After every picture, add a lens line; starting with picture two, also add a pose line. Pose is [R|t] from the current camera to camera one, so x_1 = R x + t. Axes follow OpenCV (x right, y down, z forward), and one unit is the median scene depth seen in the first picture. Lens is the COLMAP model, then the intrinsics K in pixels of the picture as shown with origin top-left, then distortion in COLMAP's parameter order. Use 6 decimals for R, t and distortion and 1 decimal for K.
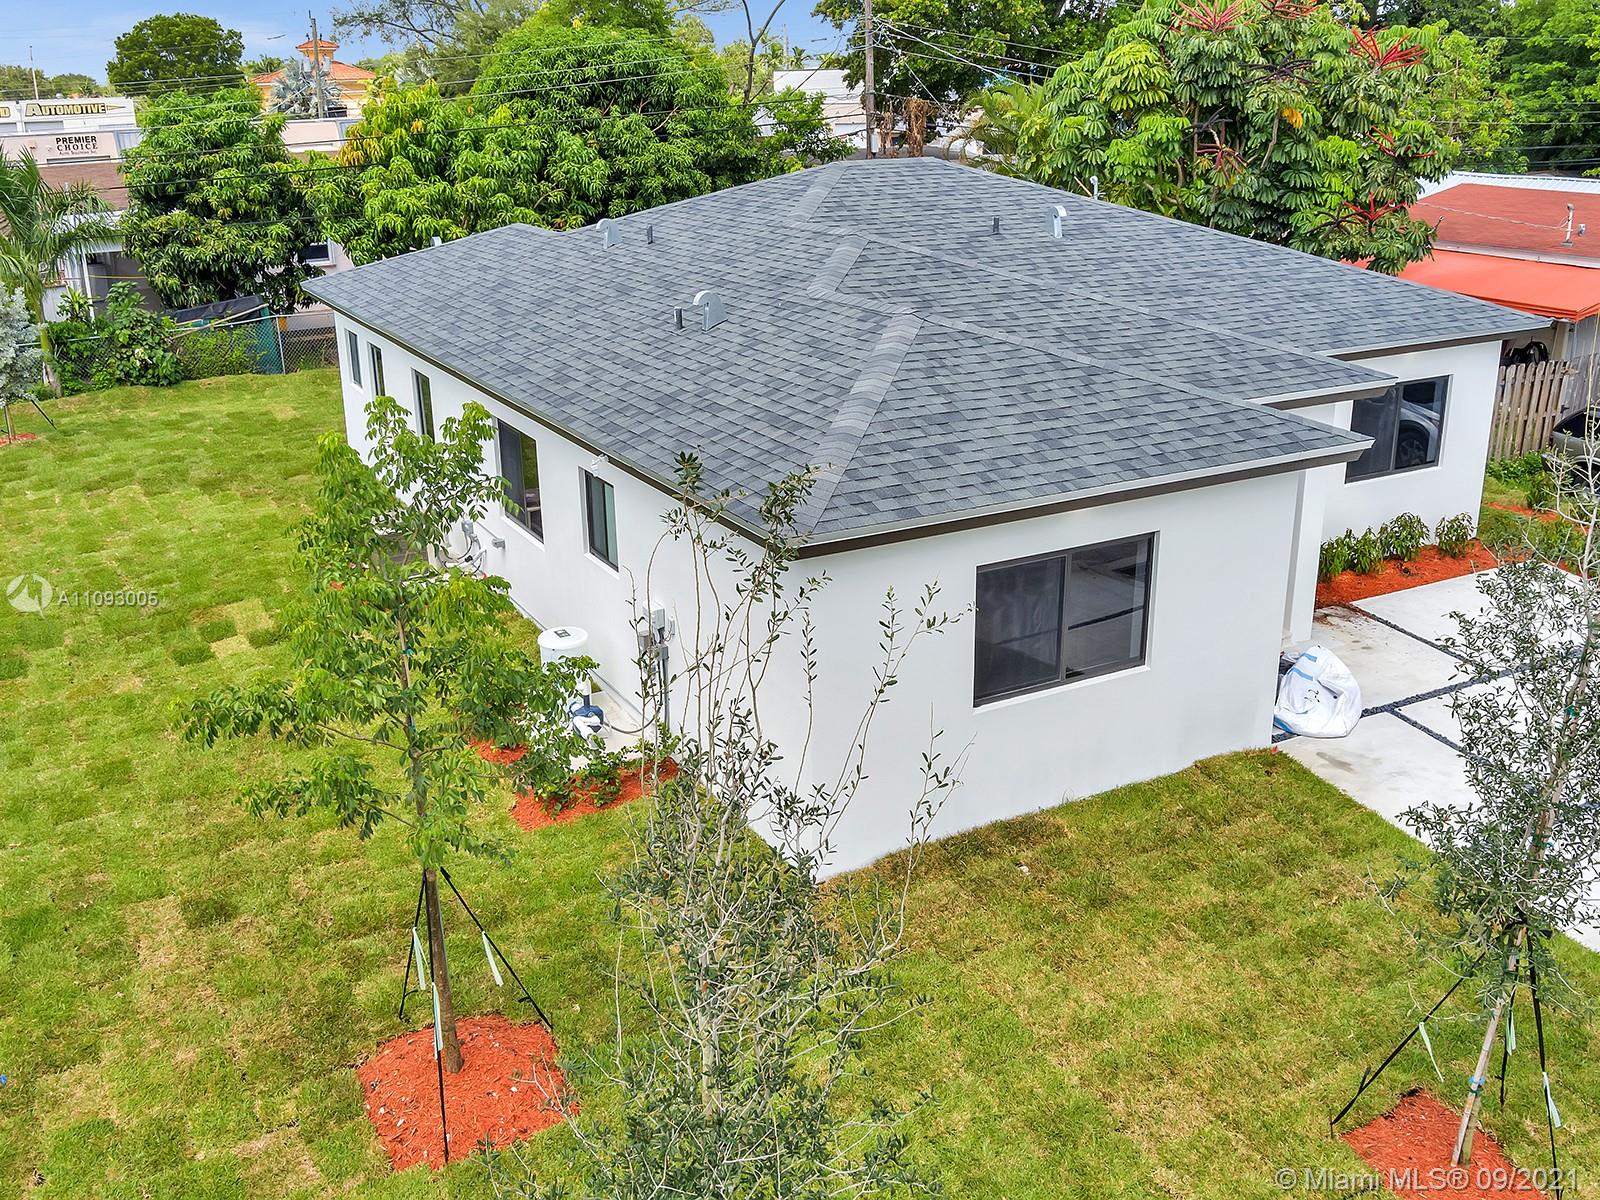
lens RADIAL K [[1465.8, 0, 800.0], [0, 1465.8, 600.0], [0, 0, 1]] dist [-0.085745, 0.000083]
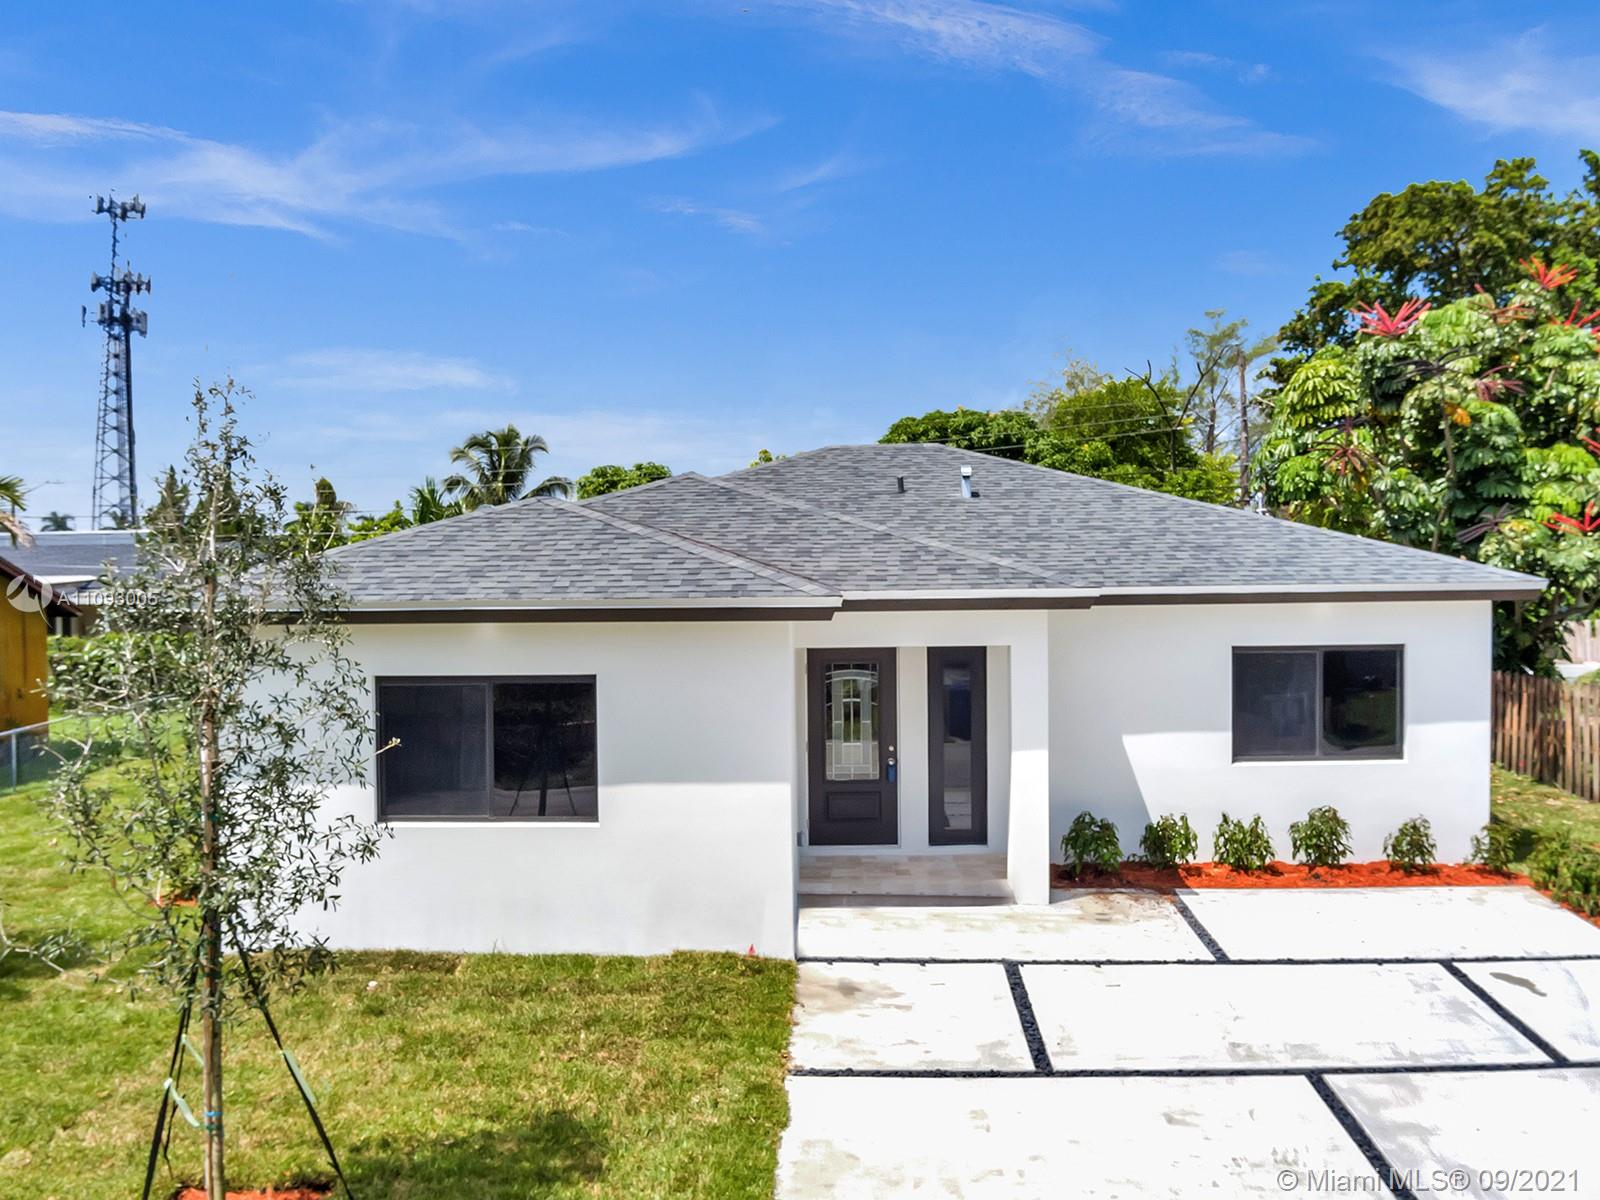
lens RADIAL K [[1476.5, 0, 798.0], [0, 1476.5, 599.4], [0, 0, 1]] dist [-0.103057, -0.002579]
pose [[0.867348, 0.014456, -0.497492, 0.518362], [-0.168102, 0.949346, -0.265489, 0.087653], [0.468454, 0.313900, 0.825843, 0.140154]]
